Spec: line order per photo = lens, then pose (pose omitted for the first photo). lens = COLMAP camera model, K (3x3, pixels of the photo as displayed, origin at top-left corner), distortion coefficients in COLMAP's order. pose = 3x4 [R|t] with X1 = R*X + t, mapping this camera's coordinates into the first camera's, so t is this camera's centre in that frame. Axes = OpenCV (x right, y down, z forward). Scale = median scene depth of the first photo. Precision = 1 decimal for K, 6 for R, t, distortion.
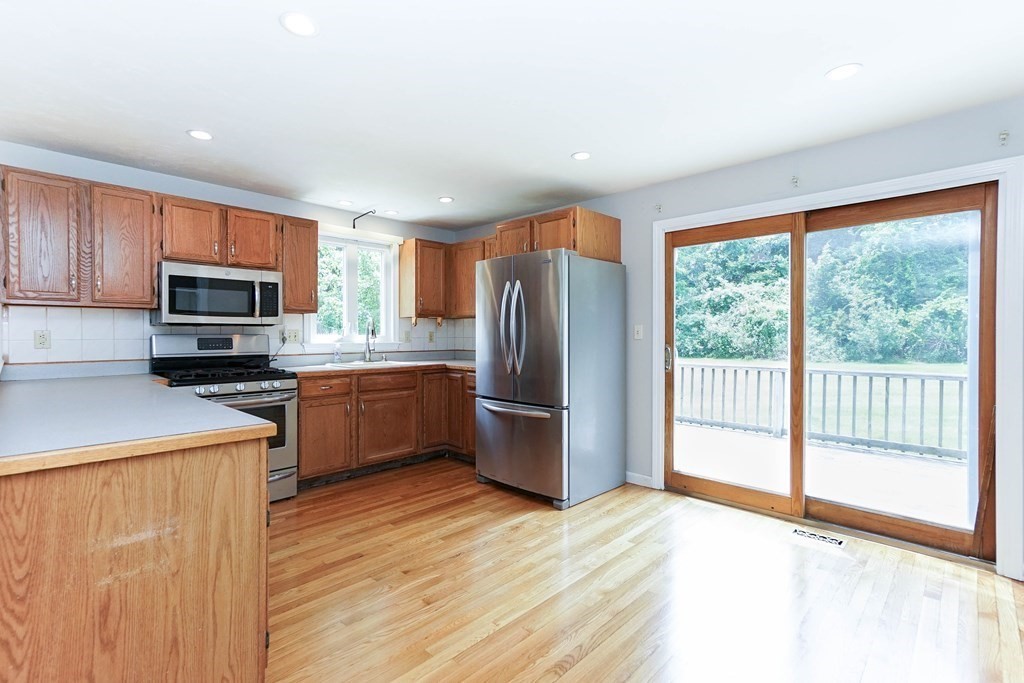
lens RADIAL K [[470.5, 0, 504.7], [0, 470.5, 337.3], [0, 0, 1]] dist [0.011373, 0.000043]
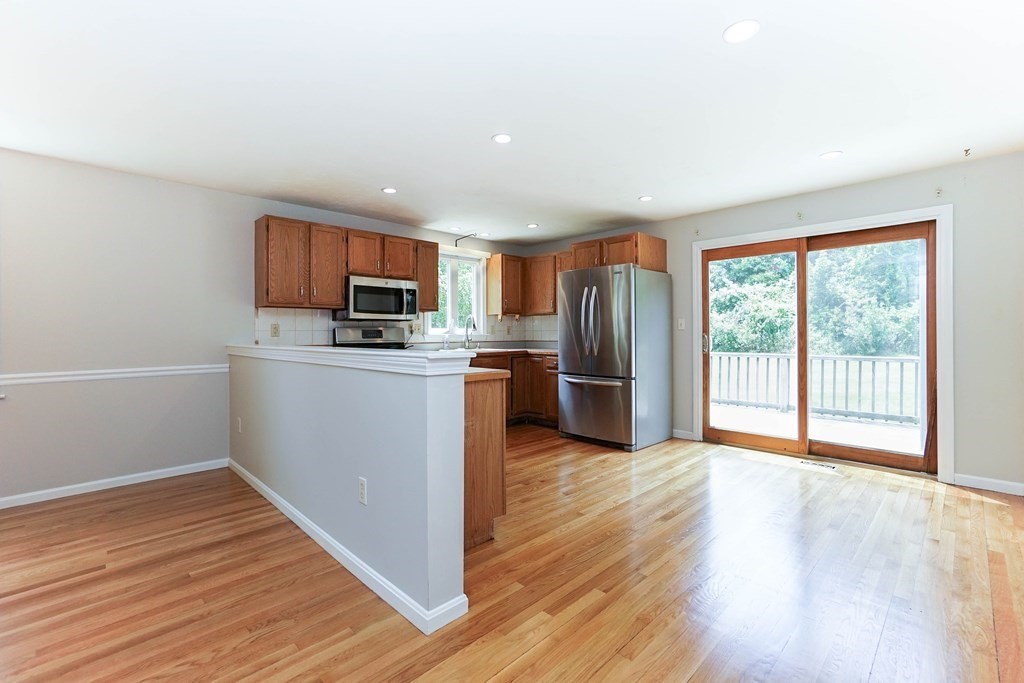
lens RADIAL K [[443.9, 0, 507.8], [0, 443.9, 332.1], [0, 0, 1]] dist [0.000470, 0.000267]
pose [[0.999736, -0.005062, -0.022404, -0.184407], [0.004866, 0.999950, -0.008777, 0.020398], [0.022448, 0.008665, 0.999710, -0.276216]]
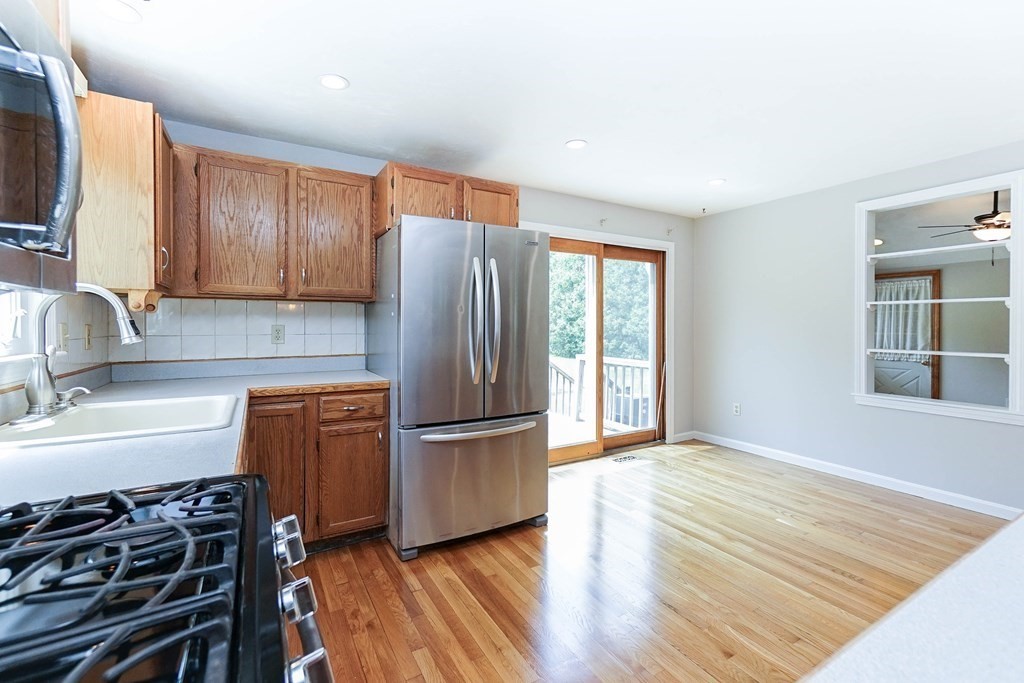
lens RADIAL K [[443.9, 0, 507.8], [0, 443.9, 332.1], [0, 0, 1]] dist [0.000470, 0.000267]
pose [[0.266584, -0.017813, 0.963647, -0.622541], [0.006663, 0.999839, 0.016639, -0.013737], [-0.963789, 0.001985, 0.266660, 0.738966]]
